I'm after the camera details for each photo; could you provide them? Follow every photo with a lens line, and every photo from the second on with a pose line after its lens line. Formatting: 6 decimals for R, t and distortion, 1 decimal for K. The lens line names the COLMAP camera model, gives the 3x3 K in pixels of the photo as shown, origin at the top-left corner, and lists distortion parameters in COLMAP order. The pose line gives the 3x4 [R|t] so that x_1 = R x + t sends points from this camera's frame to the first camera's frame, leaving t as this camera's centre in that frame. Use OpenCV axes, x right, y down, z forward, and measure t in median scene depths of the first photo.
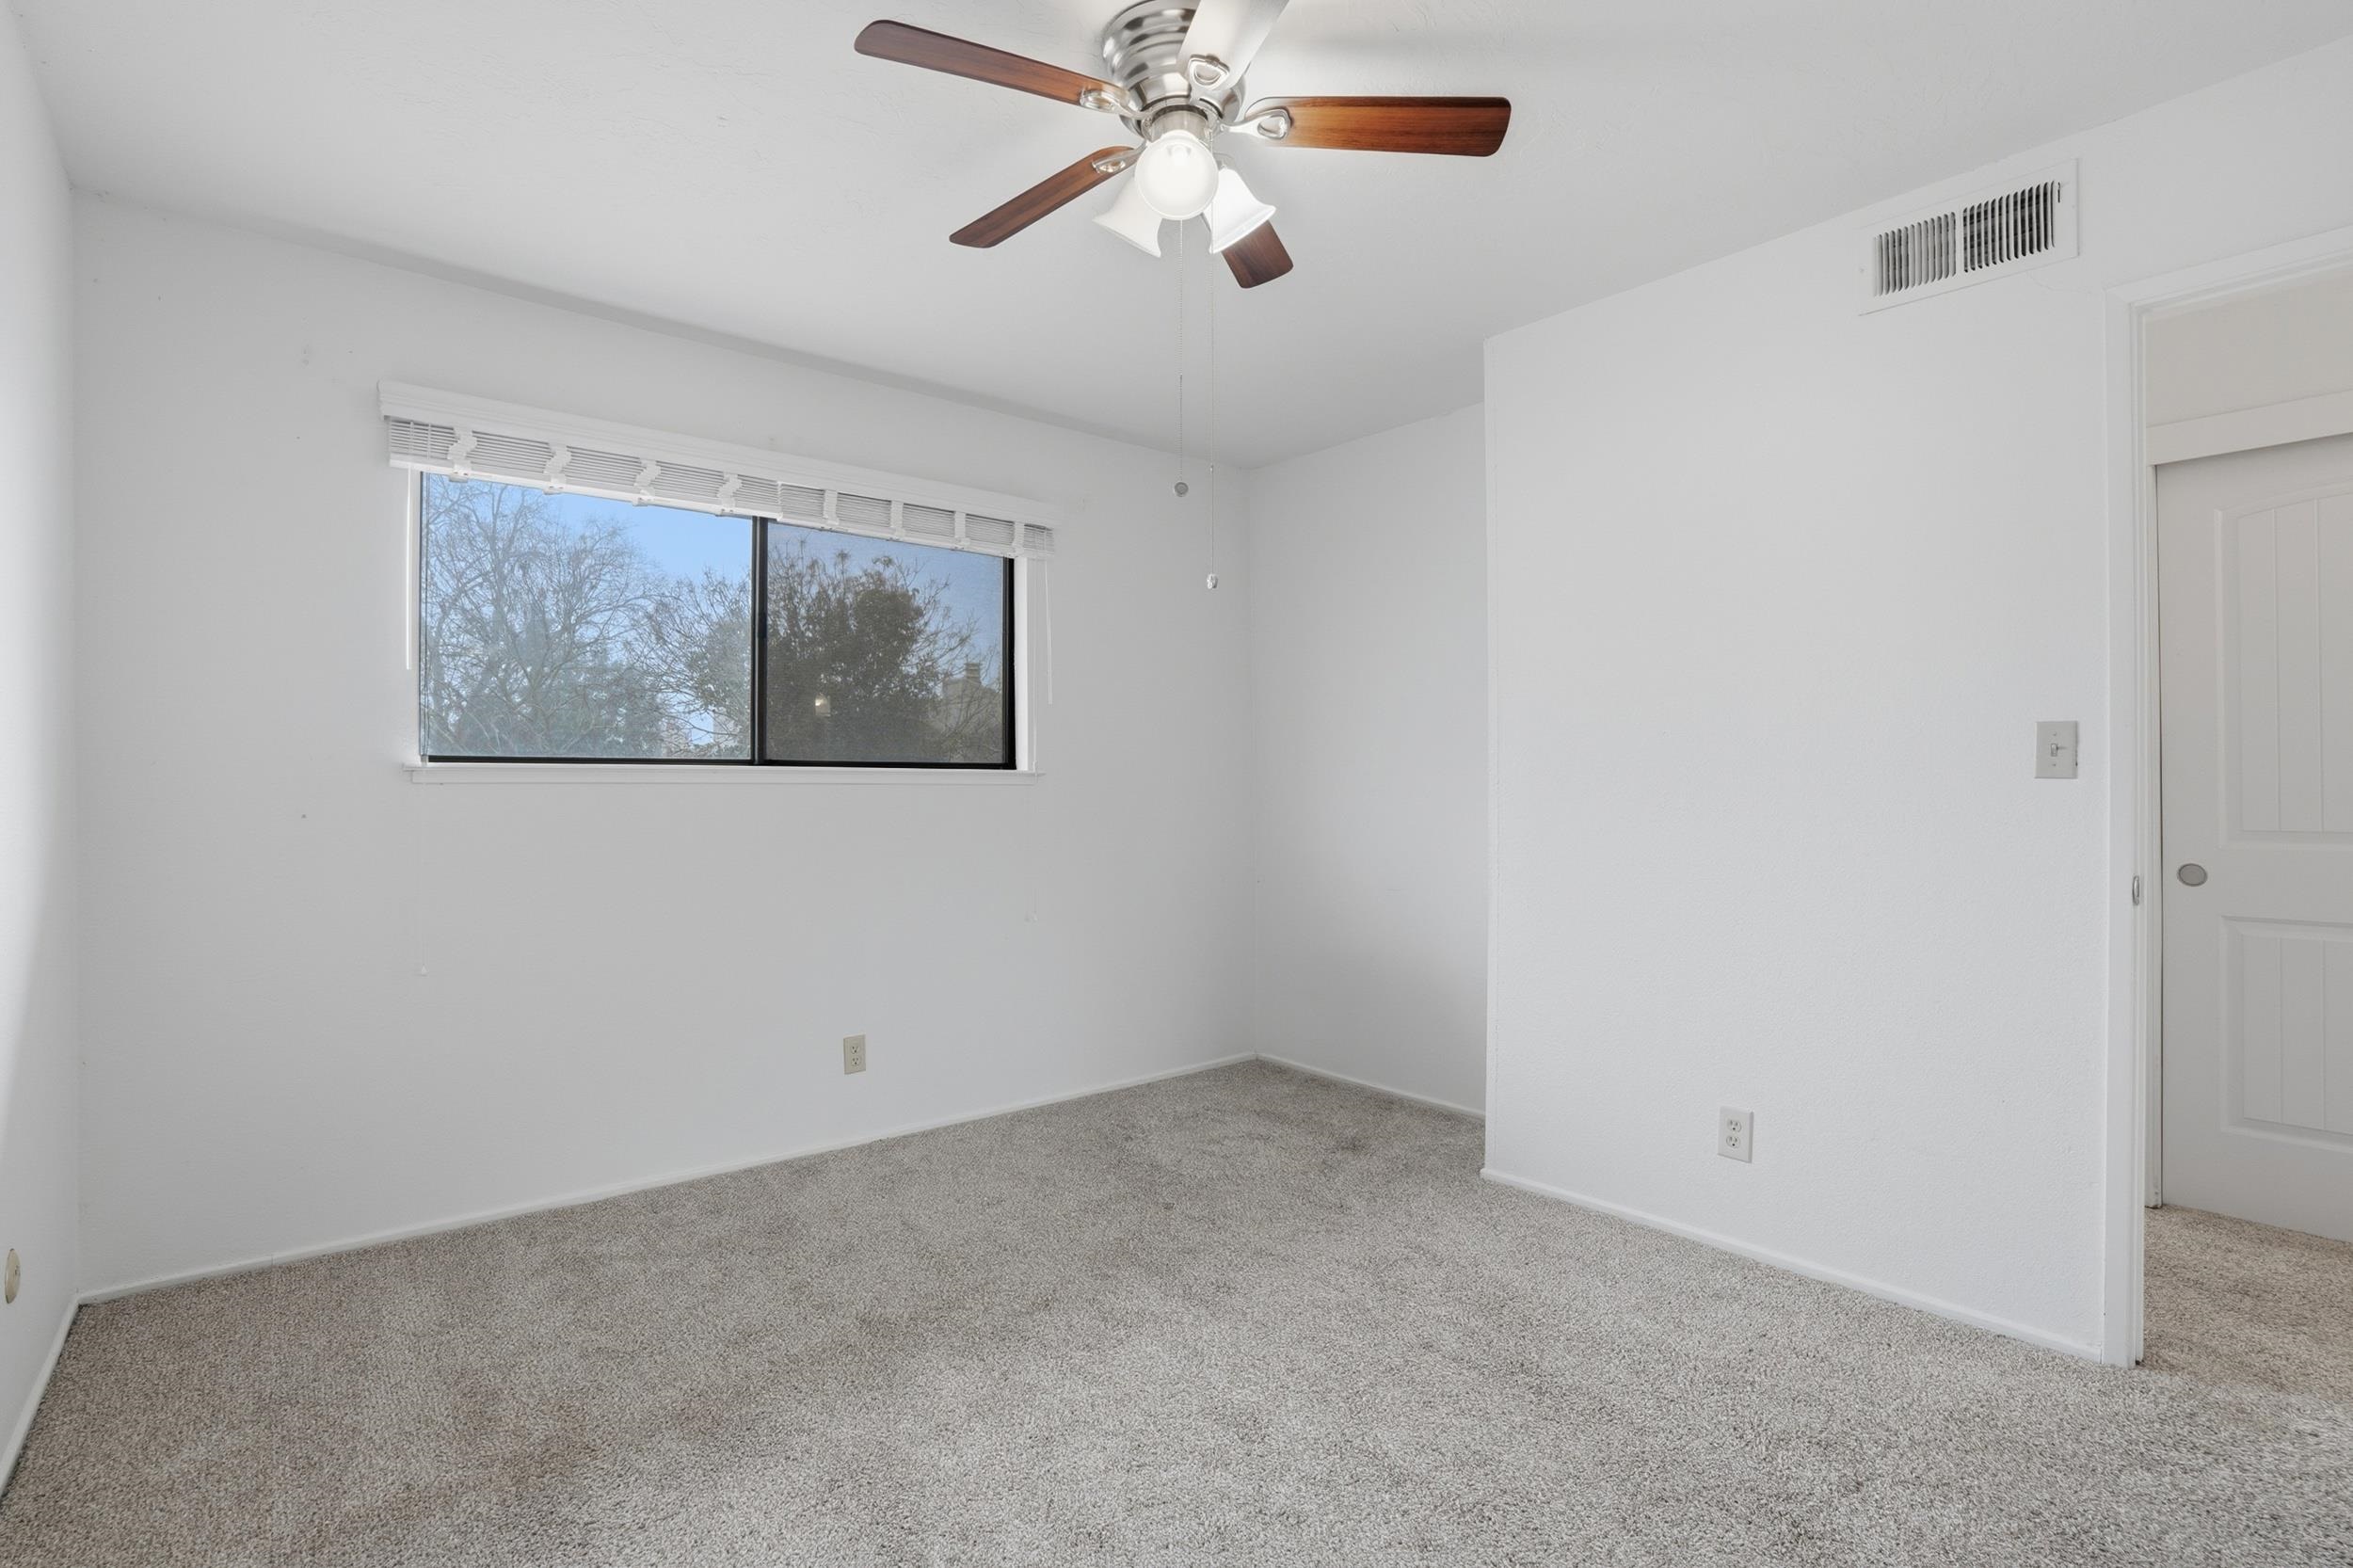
lens RADIAL K [[1098.7, 0, 1173.9], [0, 1098.7, 780.6], [0, 0, 1]] dist [-0.067996, 0.024420]
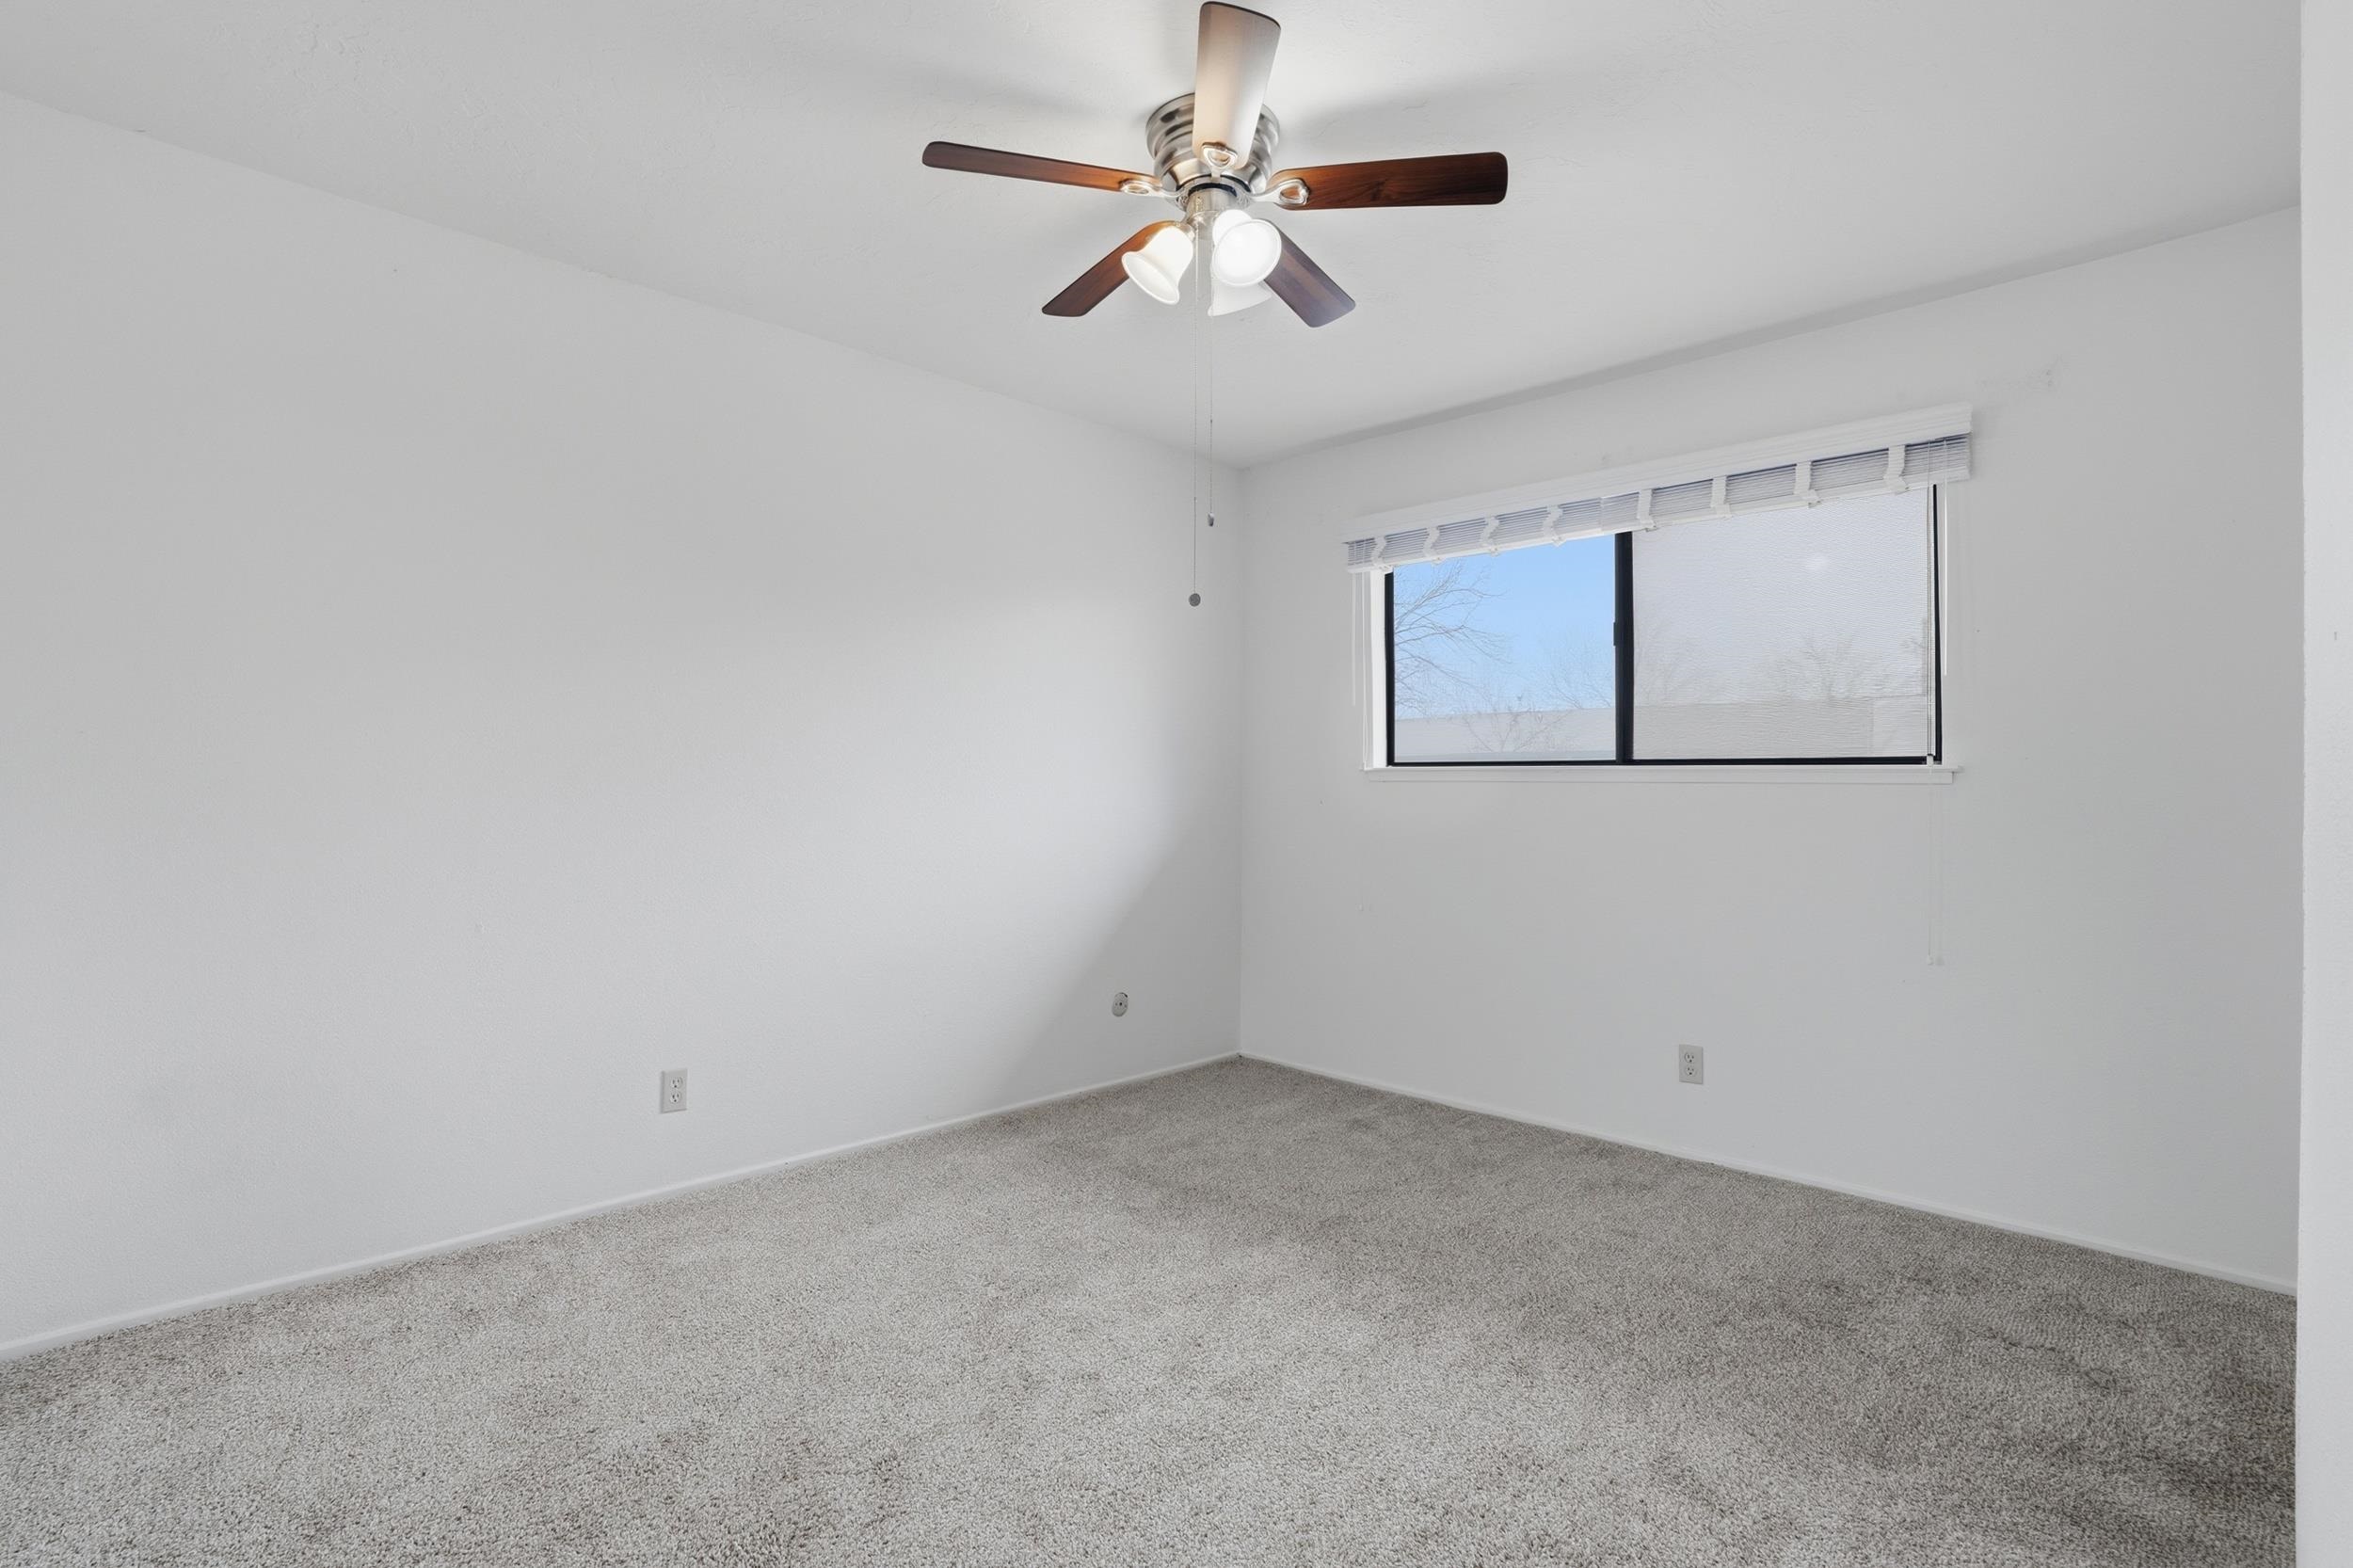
lens RADIAL K [[1098.7, 0, 1173.9], [0, 1098.7, 780.6], [0, 0, 1]] dist [-0.067996, 0.024420]
pose [[0.090202, -0.006822, -0.995900, 0.714585], [-0.009141, 0.999929, -0.007677, 0.014887], [0.995882, 0.009796, 0.090133, 0.532701]]
